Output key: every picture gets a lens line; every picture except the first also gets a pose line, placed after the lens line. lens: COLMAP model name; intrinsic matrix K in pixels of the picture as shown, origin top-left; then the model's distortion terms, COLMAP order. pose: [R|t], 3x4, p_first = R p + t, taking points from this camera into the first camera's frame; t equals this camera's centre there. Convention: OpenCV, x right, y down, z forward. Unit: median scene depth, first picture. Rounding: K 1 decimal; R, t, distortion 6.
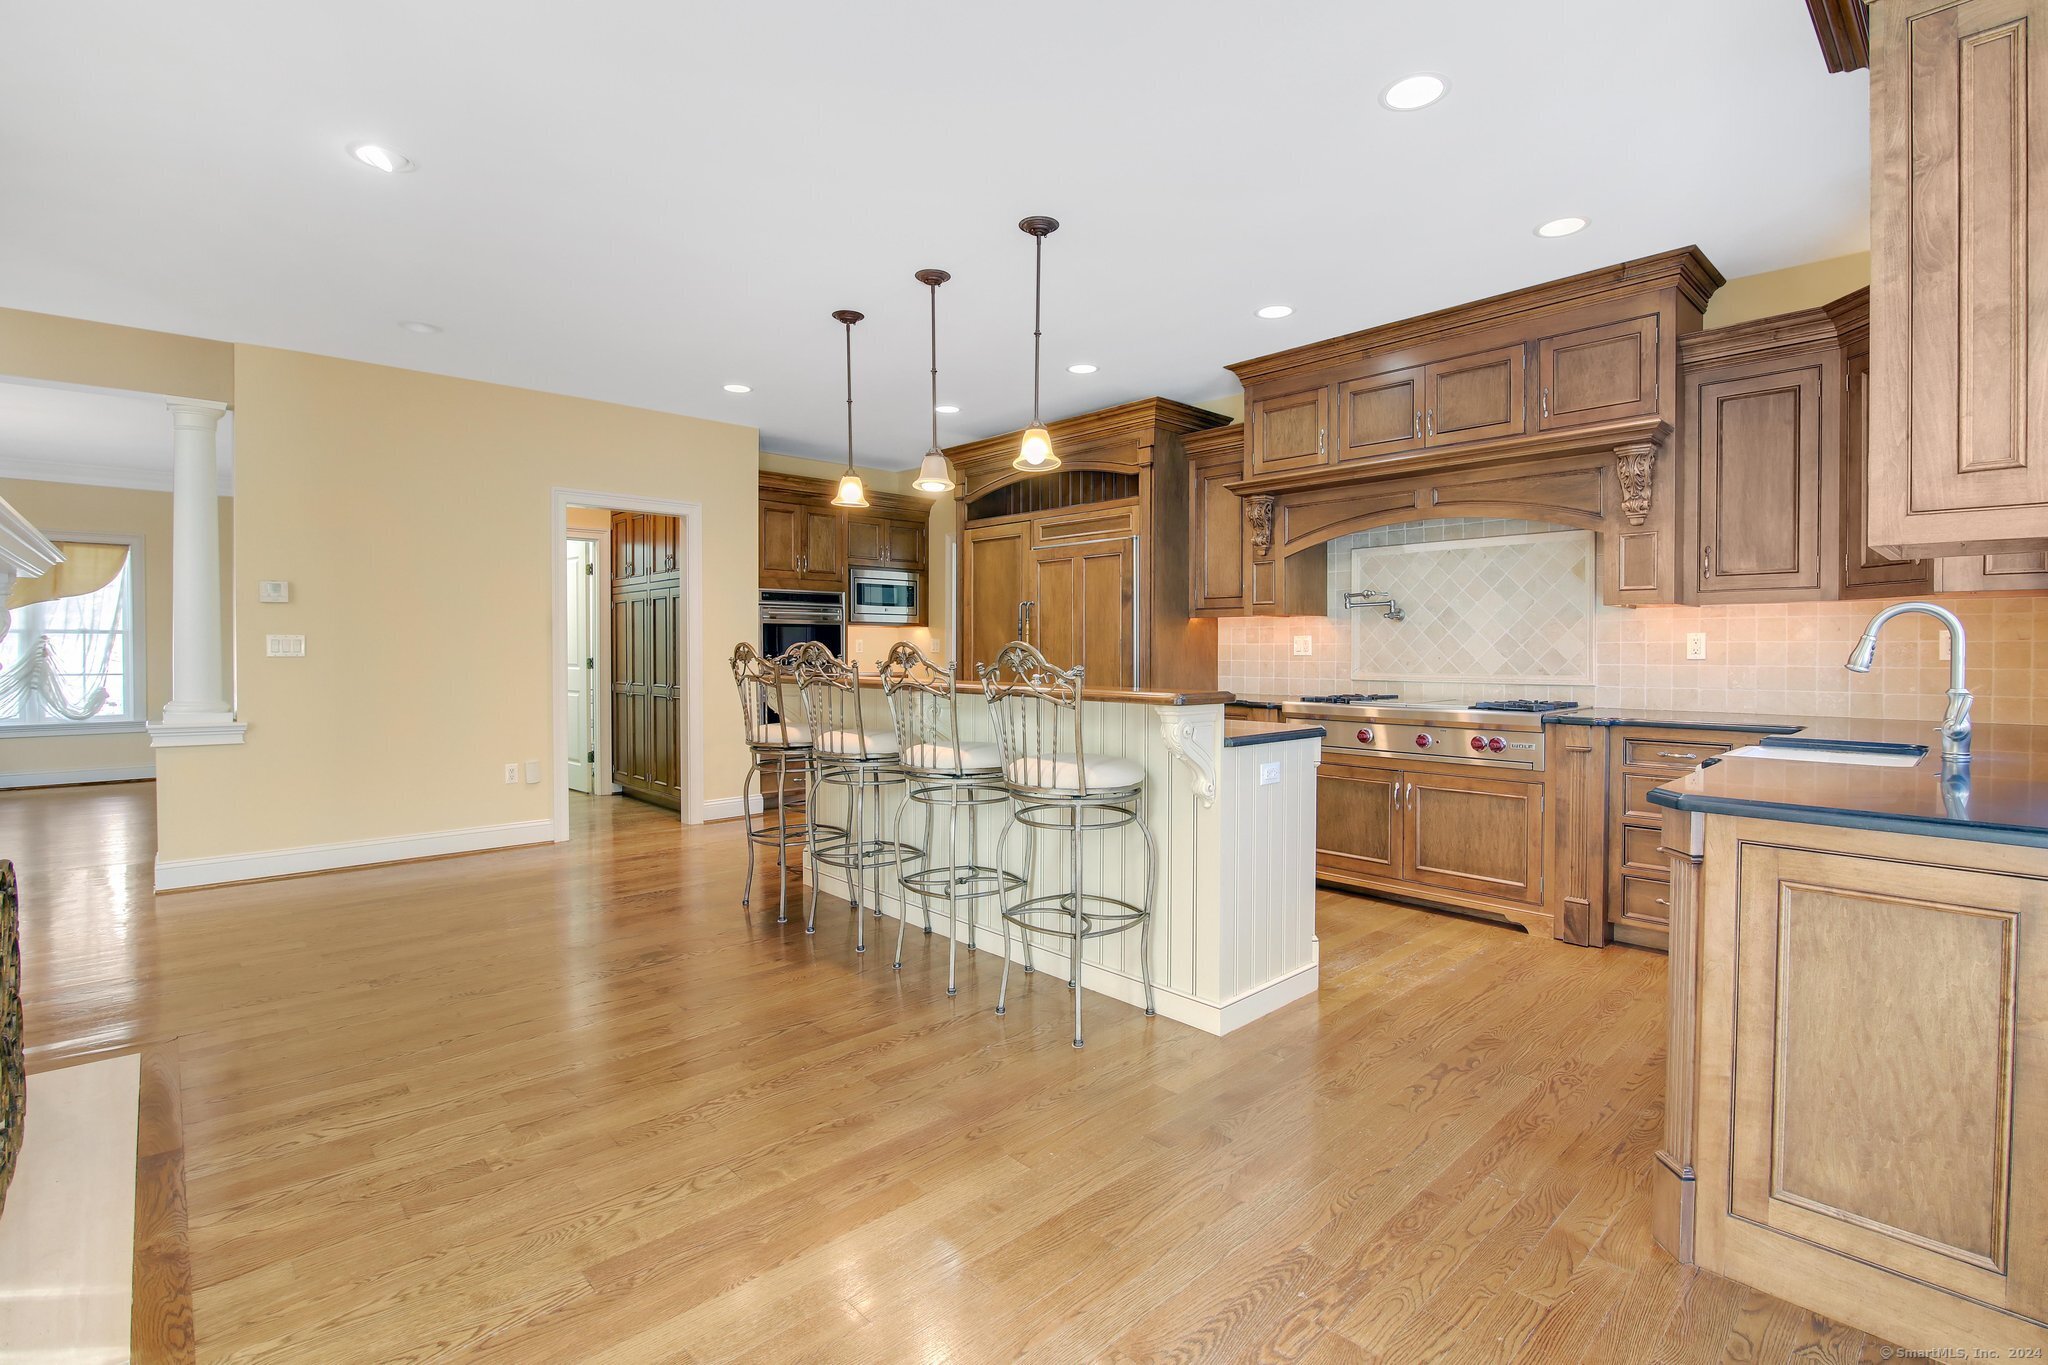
lens RADIAL K [[946.3, 0, 1032.9], [0, 946.3, 660.7], [0, 0, 1]] dist [-0.026515, 0.000561]
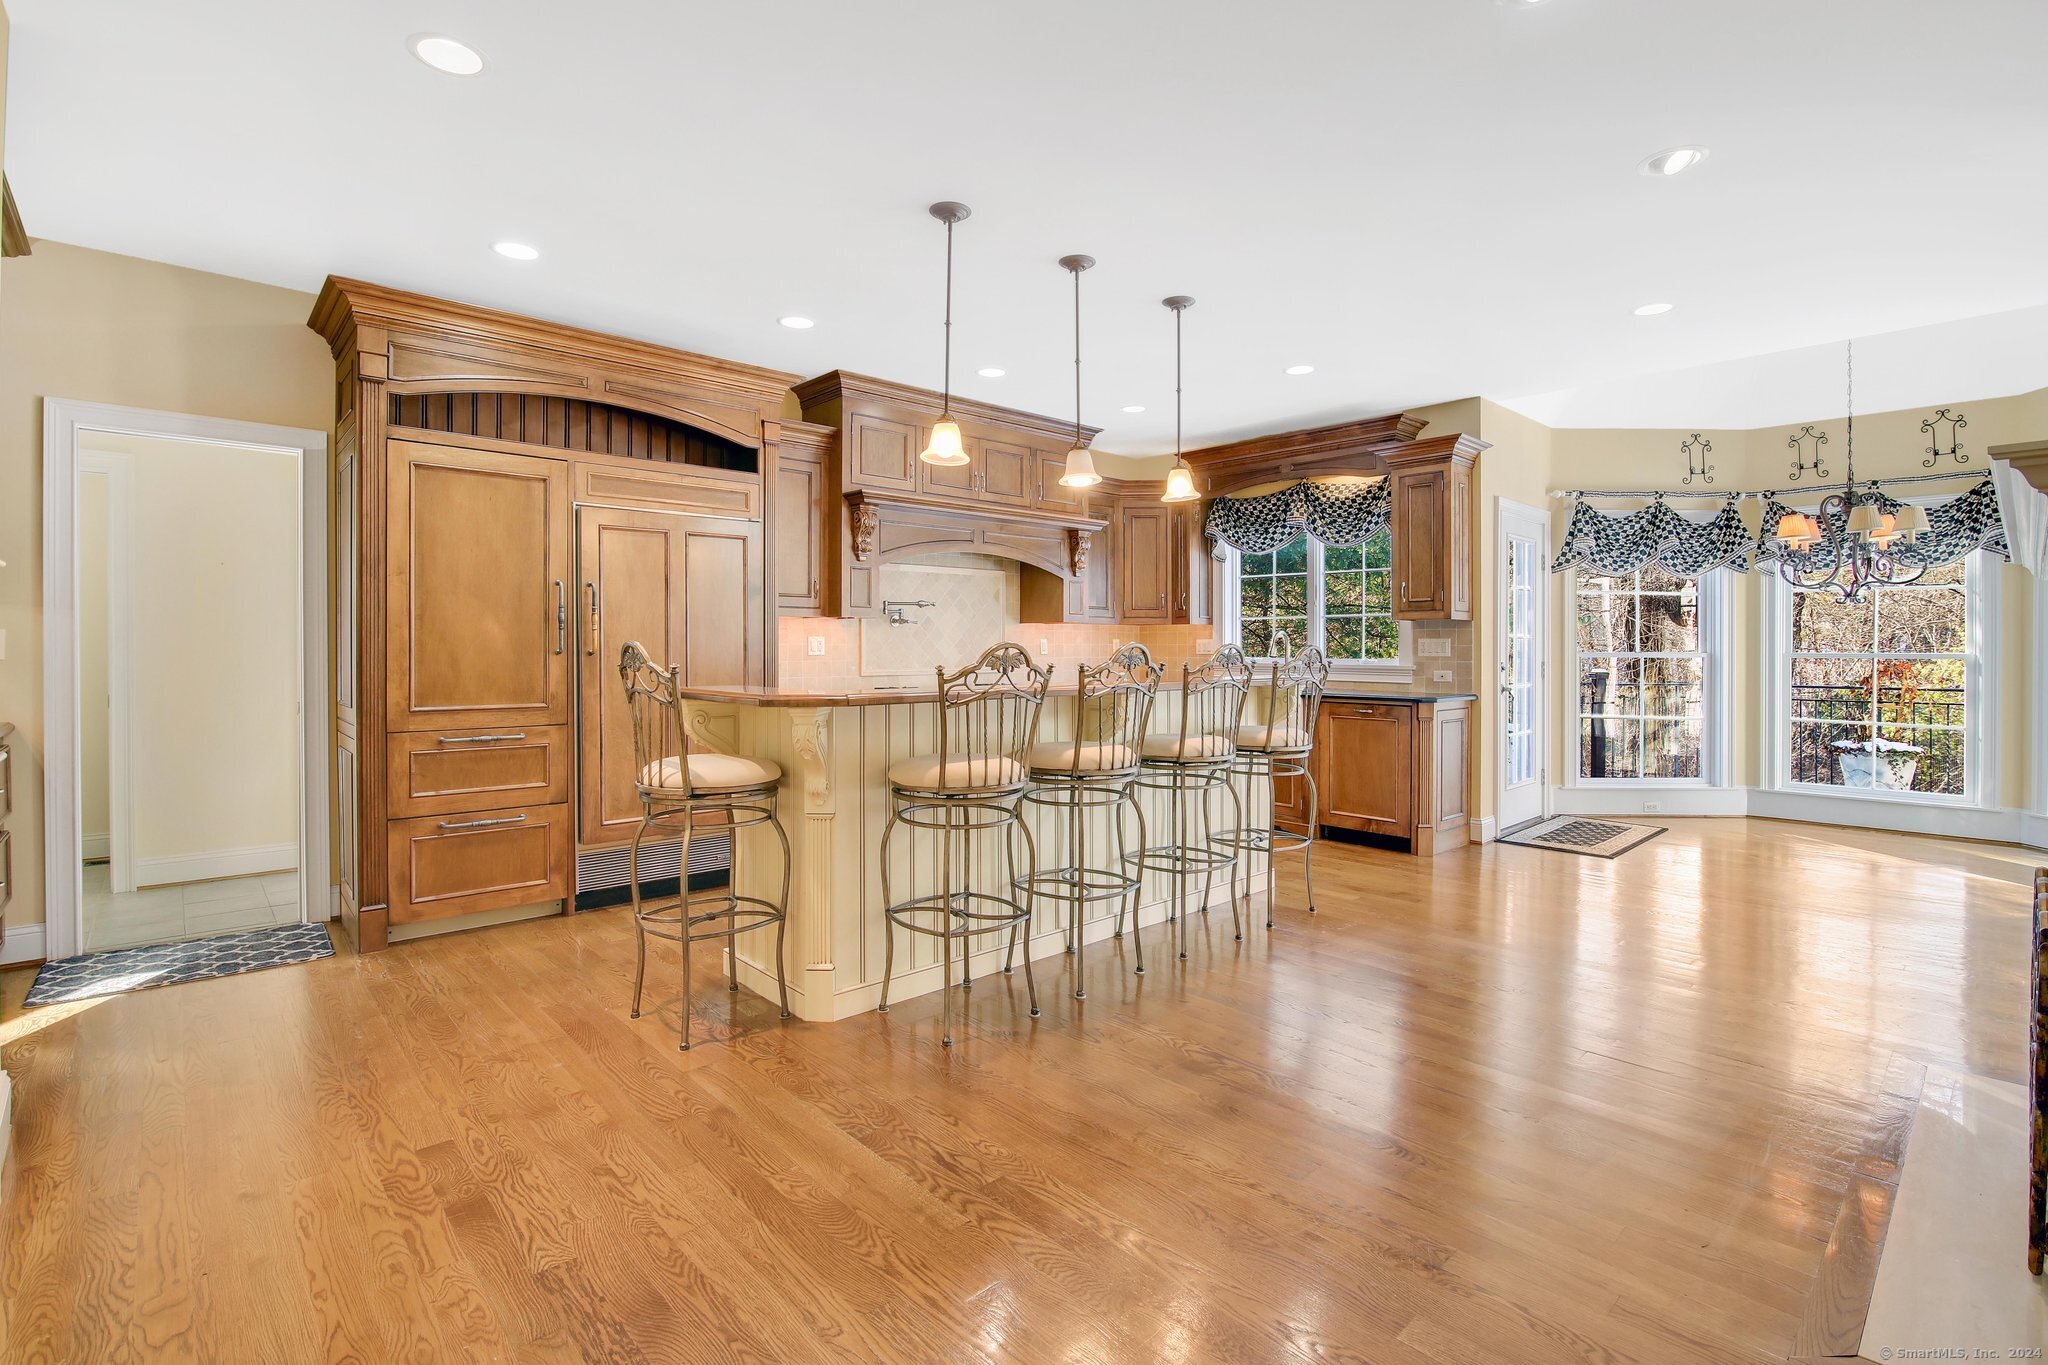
lens RADIAL K [[946.3, 0, 1042.9], [0, 946.3, 651.4], [0, 0, 1]] dist [-0.026515, 0.000561]
pose [[0.011875, -0.004186, 0.999921, -1.038257], [0.010608, 0.999935, 0.004060, -0.015697], [-0.999873, 0.010559, 0.011919, 1.007068]]
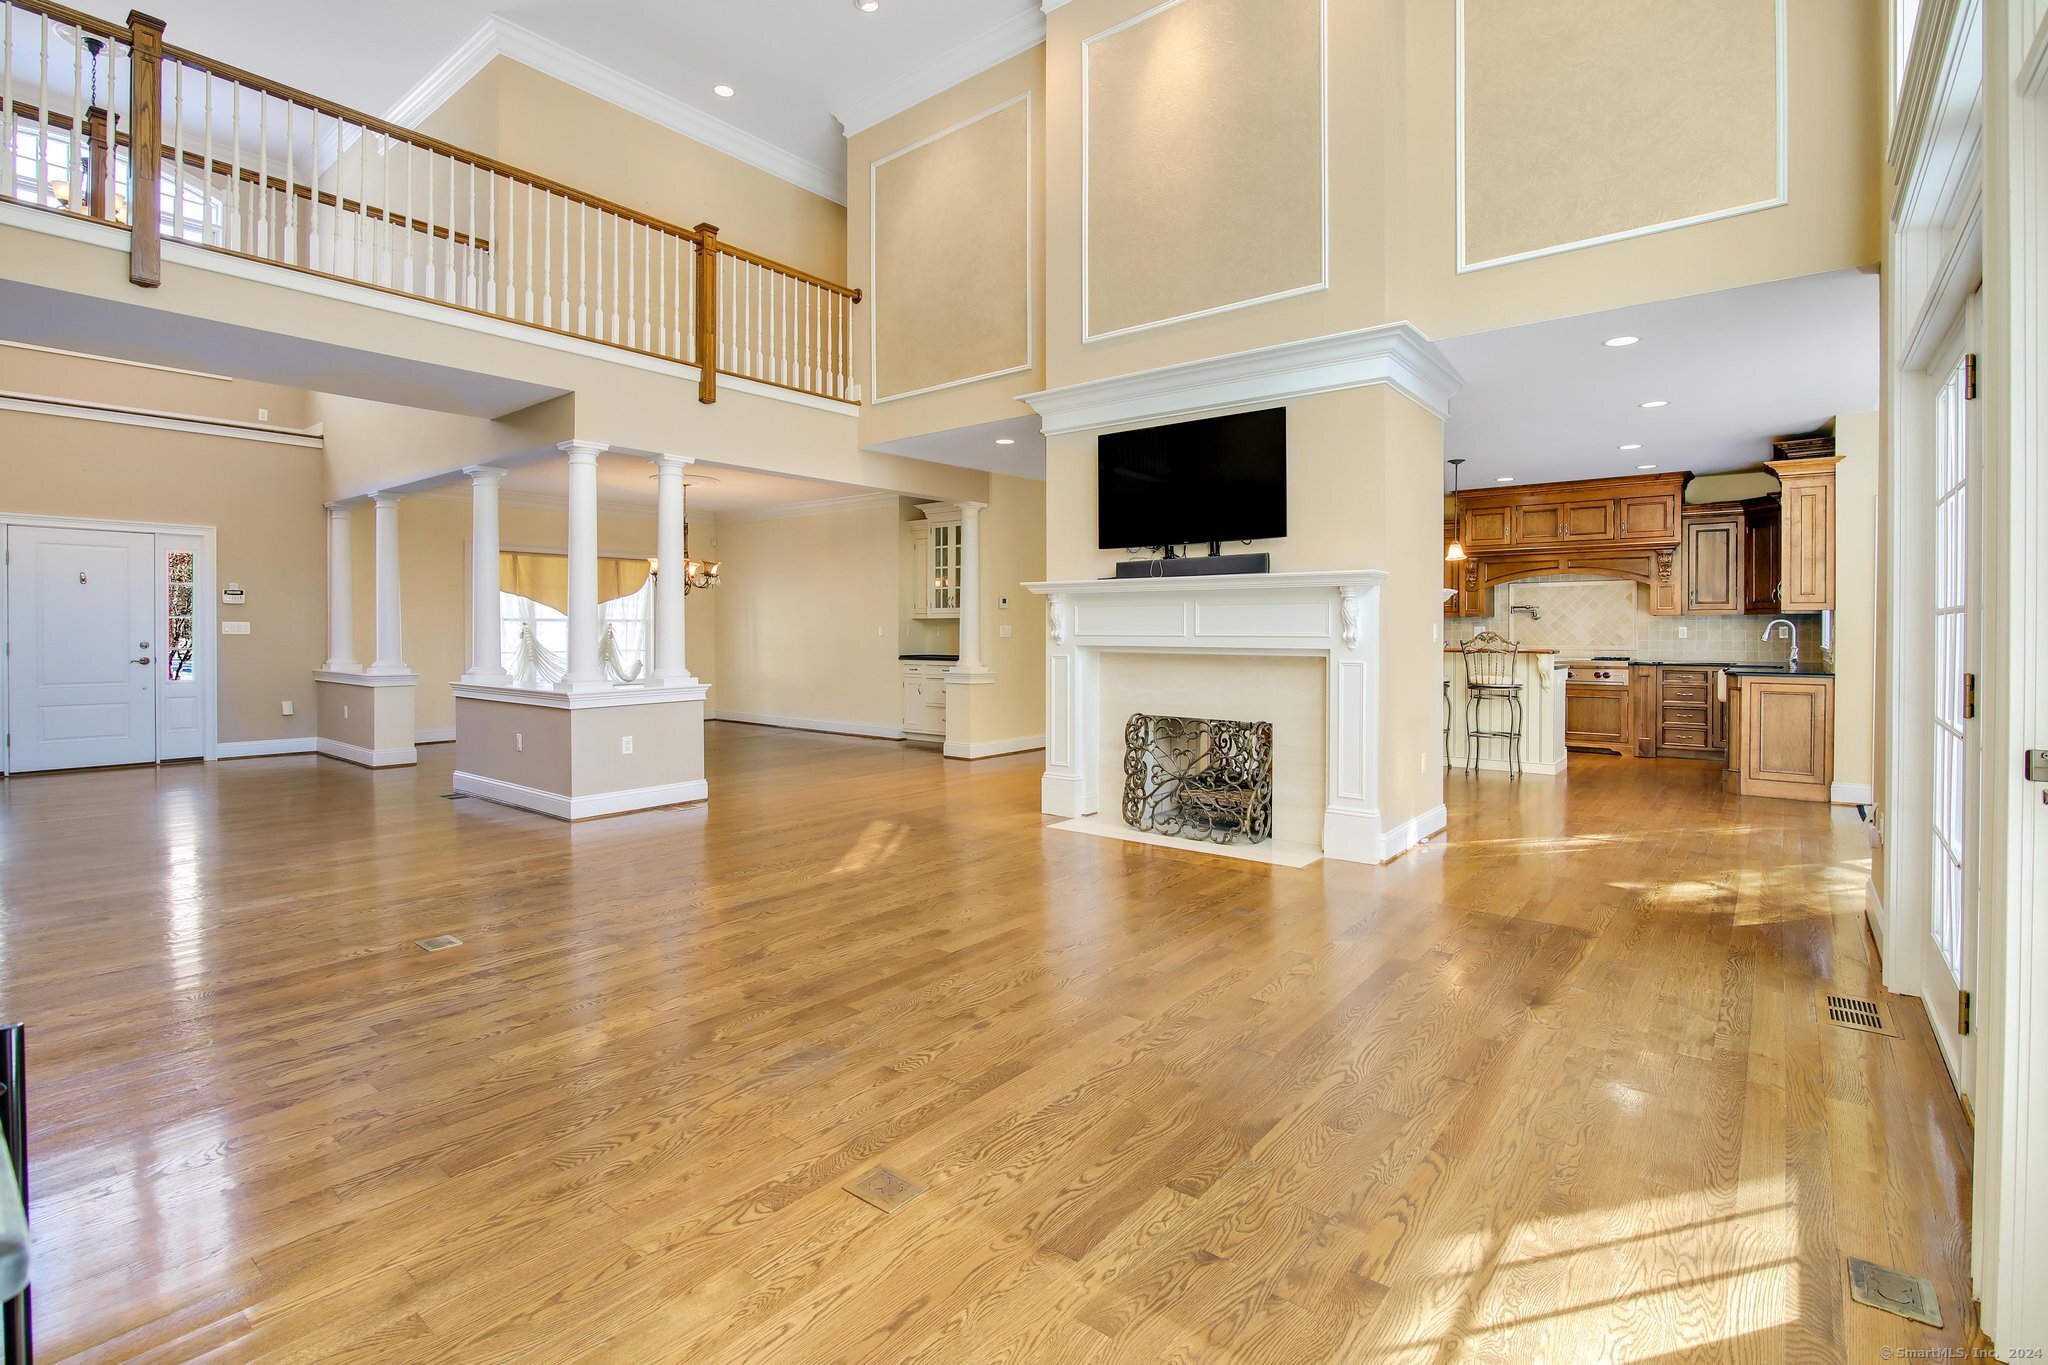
lens RADIAL K [[946.3, 0, 1036.4], [0, 946.3, 638.1], [0, 0, 1]] dist [-0.026515, 0.000561]
pose [[0.990139, -0.001419, 0.140083, -1.234075], [0.001911, 0.999992, -0.003376, 0.003258], [-0.140077, 0.003610, 0.990134, -1.100724]]
